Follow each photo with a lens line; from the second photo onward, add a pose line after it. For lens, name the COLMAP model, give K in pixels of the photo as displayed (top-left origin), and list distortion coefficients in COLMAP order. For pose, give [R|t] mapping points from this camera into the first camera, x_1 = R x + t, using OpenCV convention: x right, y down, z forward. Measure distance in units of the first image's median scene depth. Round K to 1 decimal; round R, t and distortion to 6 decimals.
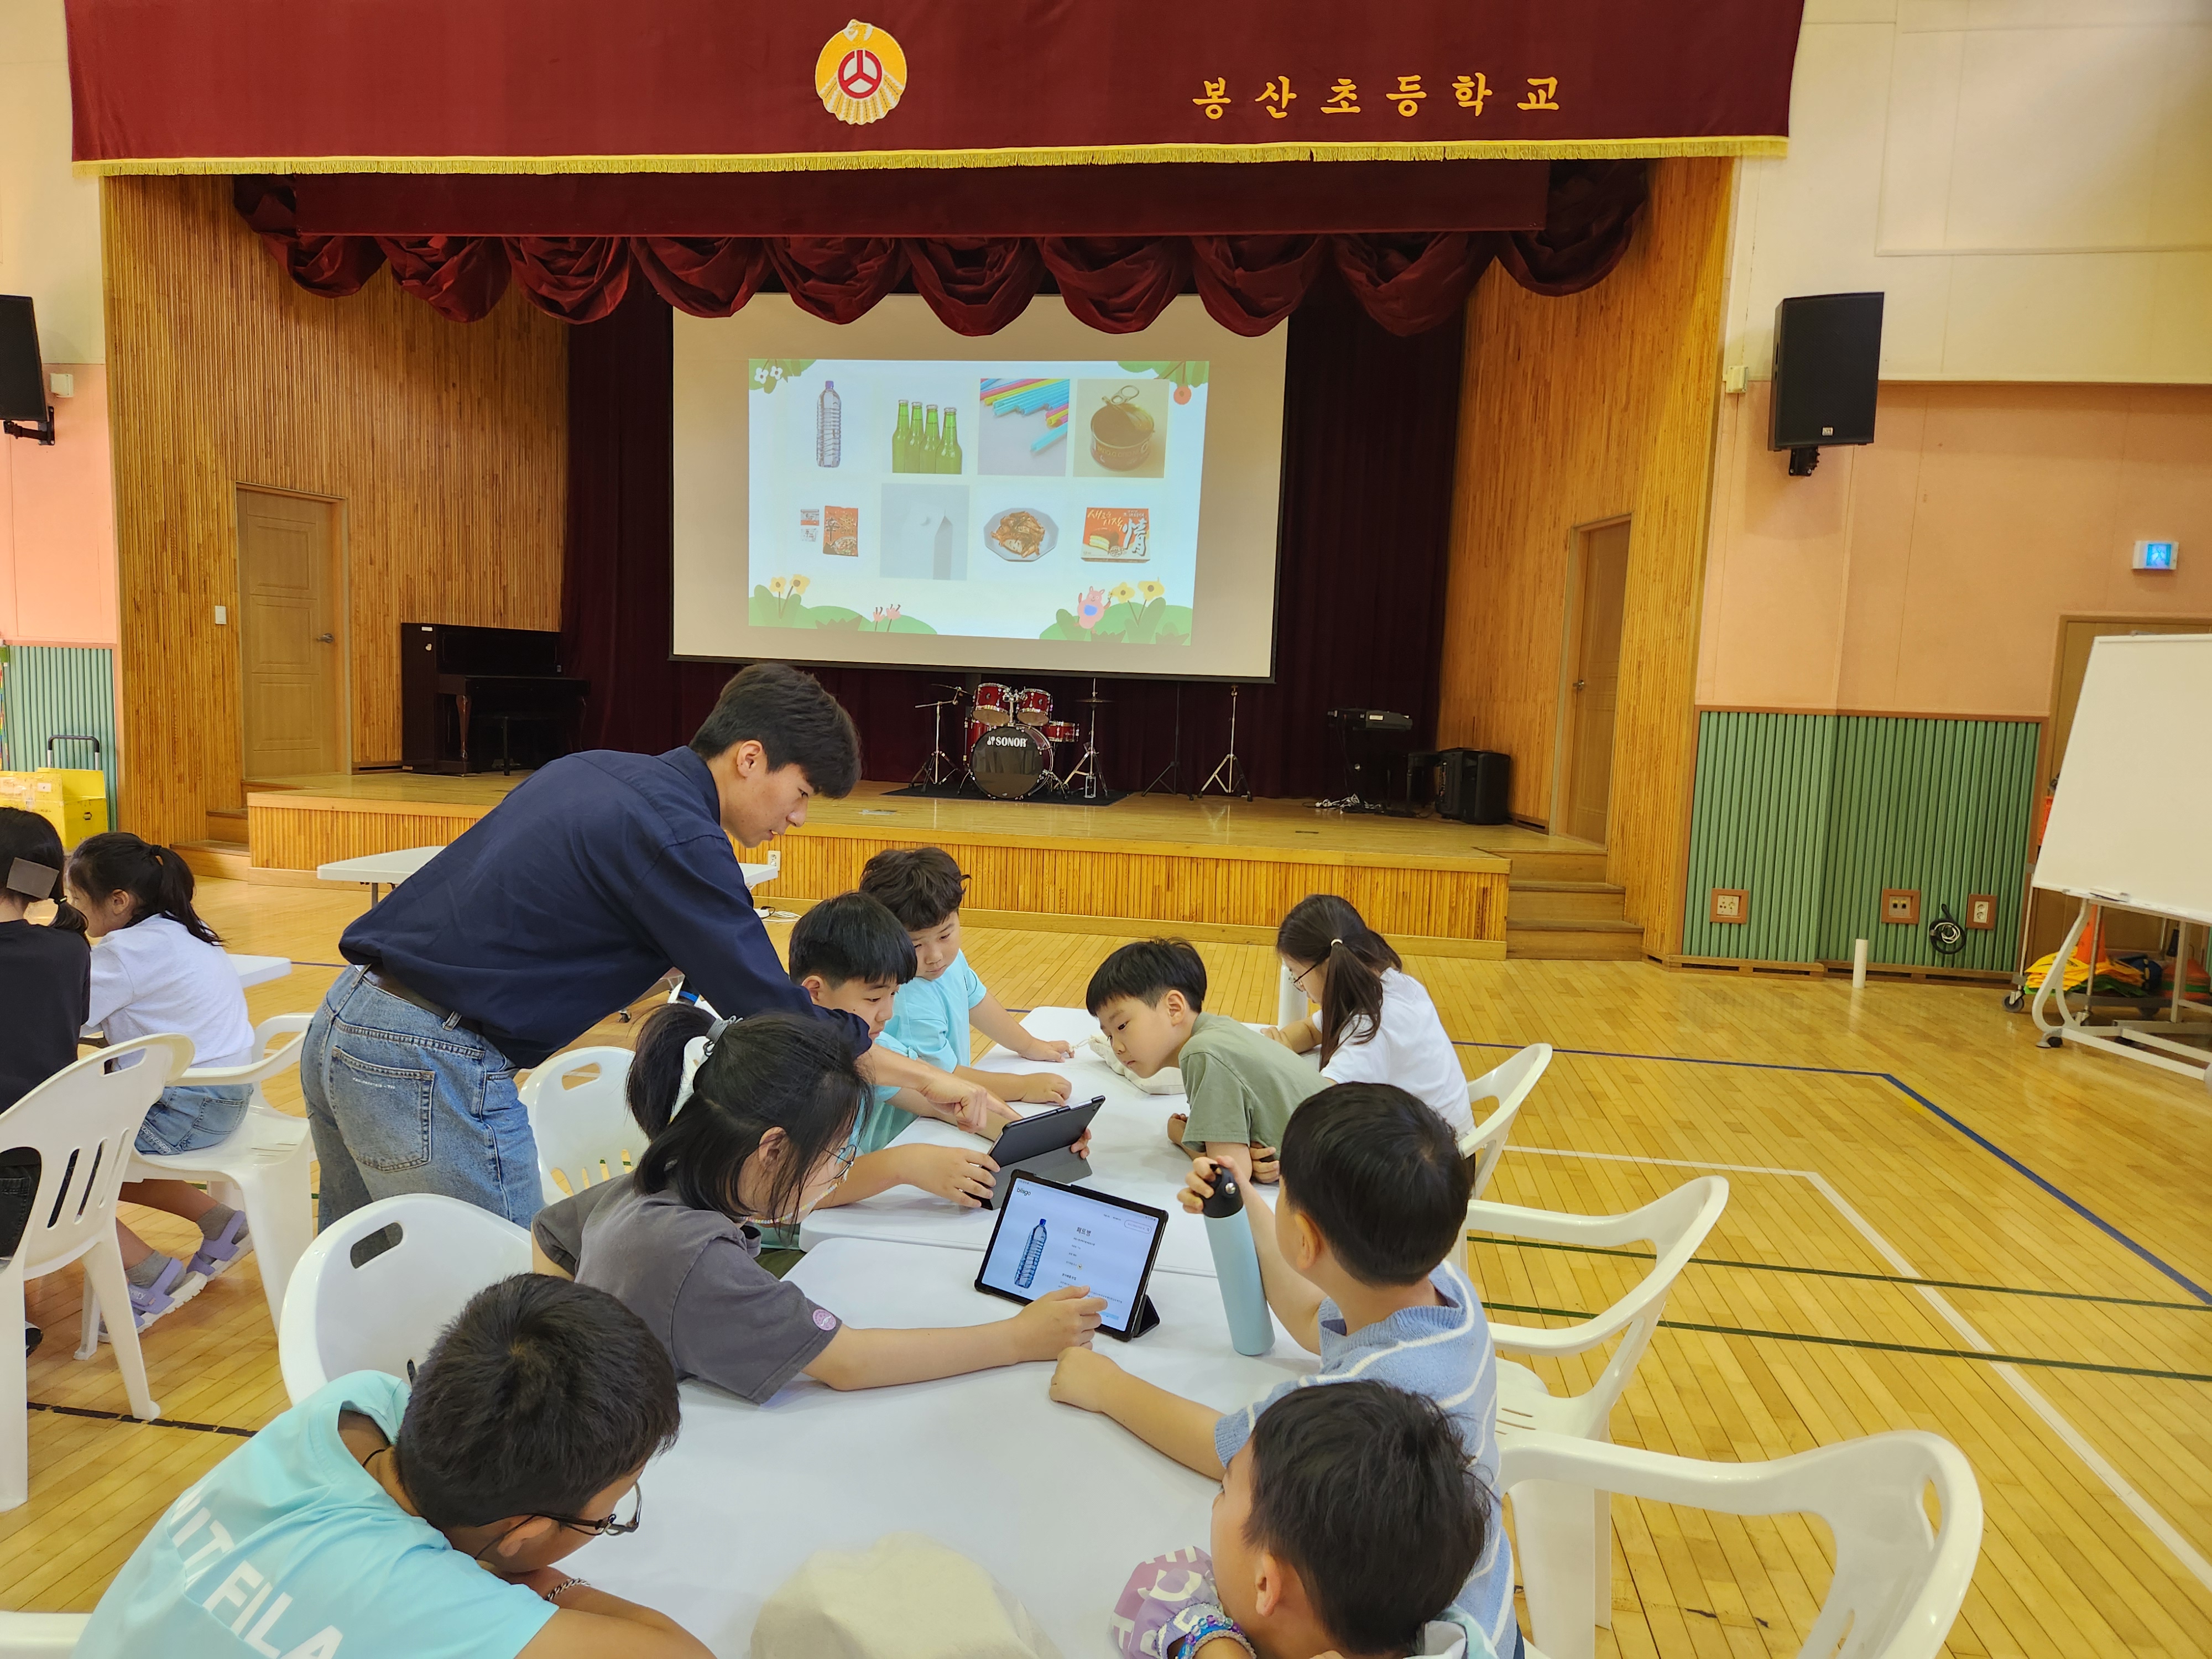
lens RADIAL K [[1501.4, 0, 1106.0], [0, 1501.4, 829.5], [0, 0, 1]] dist [0.090557, -0.071970]
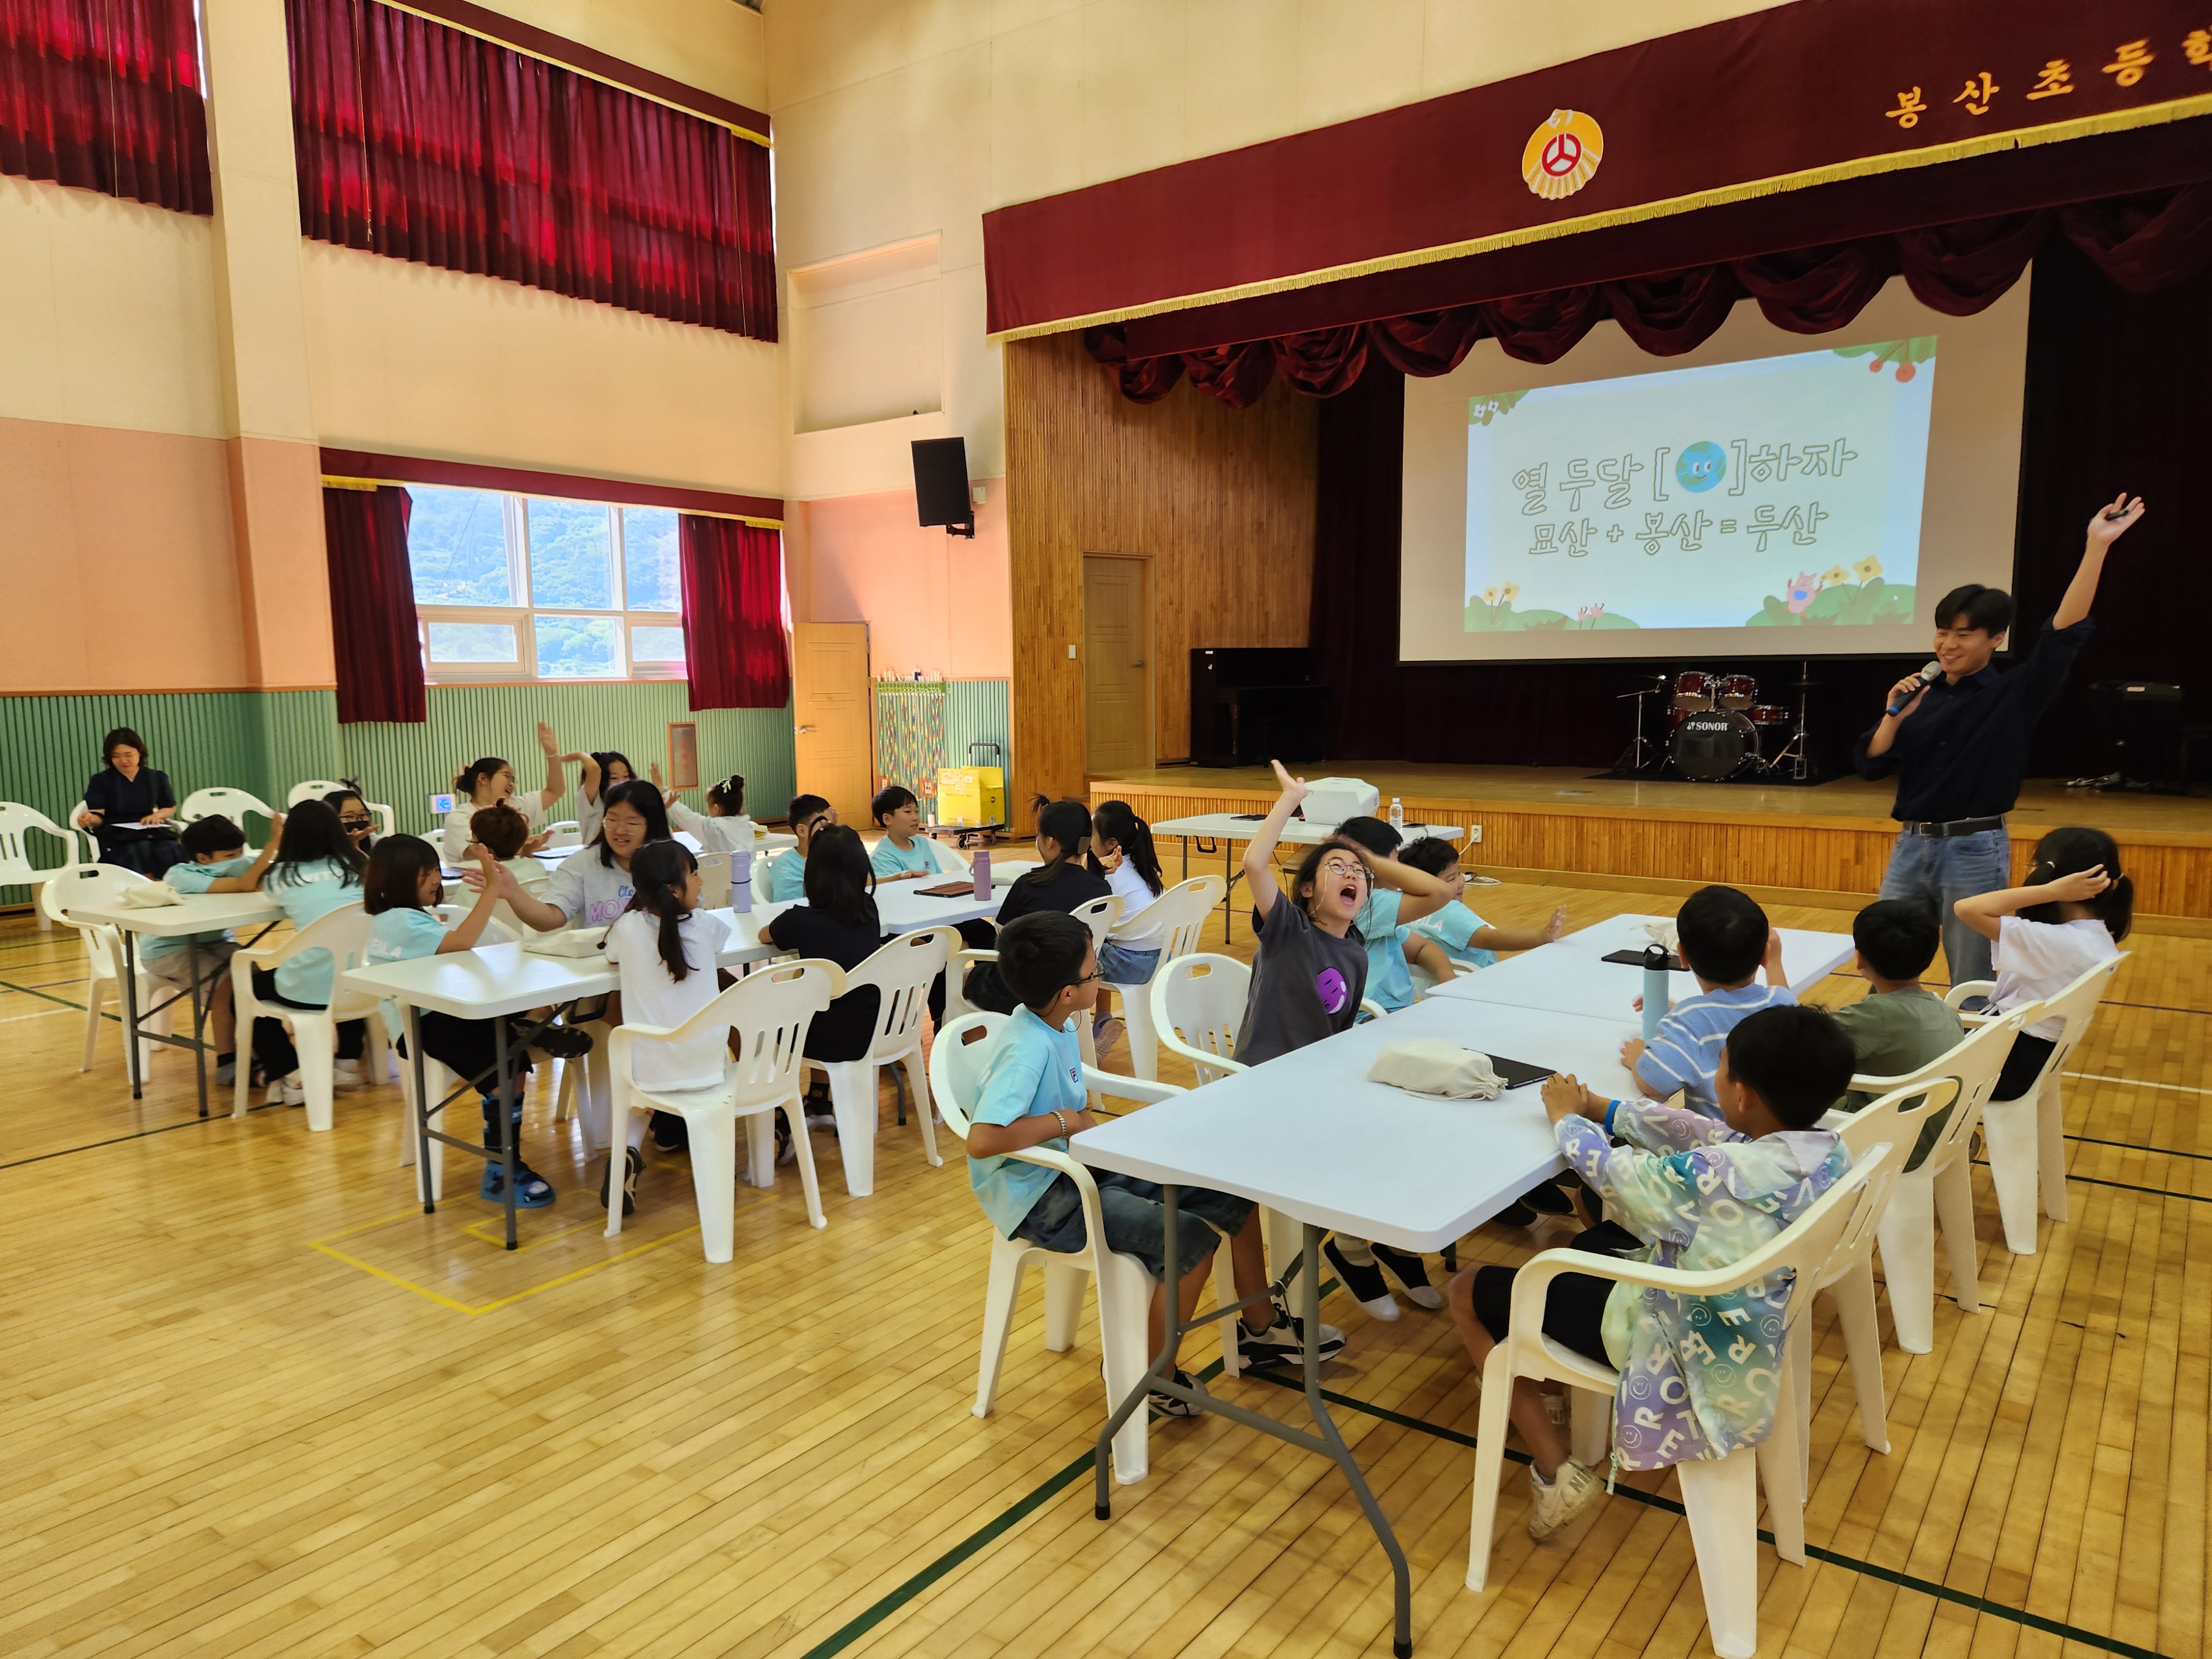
lens RADIAL K [[1483.2, 0, 1062.2], [0, 1483.2, 838.1], [0, 0, 1]] dist [0.086100, -0.106458]
pose [[0.872283, 0.008313, -0.488931, 0.058642], [-0.003347, 0.999934, 0.011030, 0.010563], [0.488991, -0.007985, 0.872252, -0.151661]]
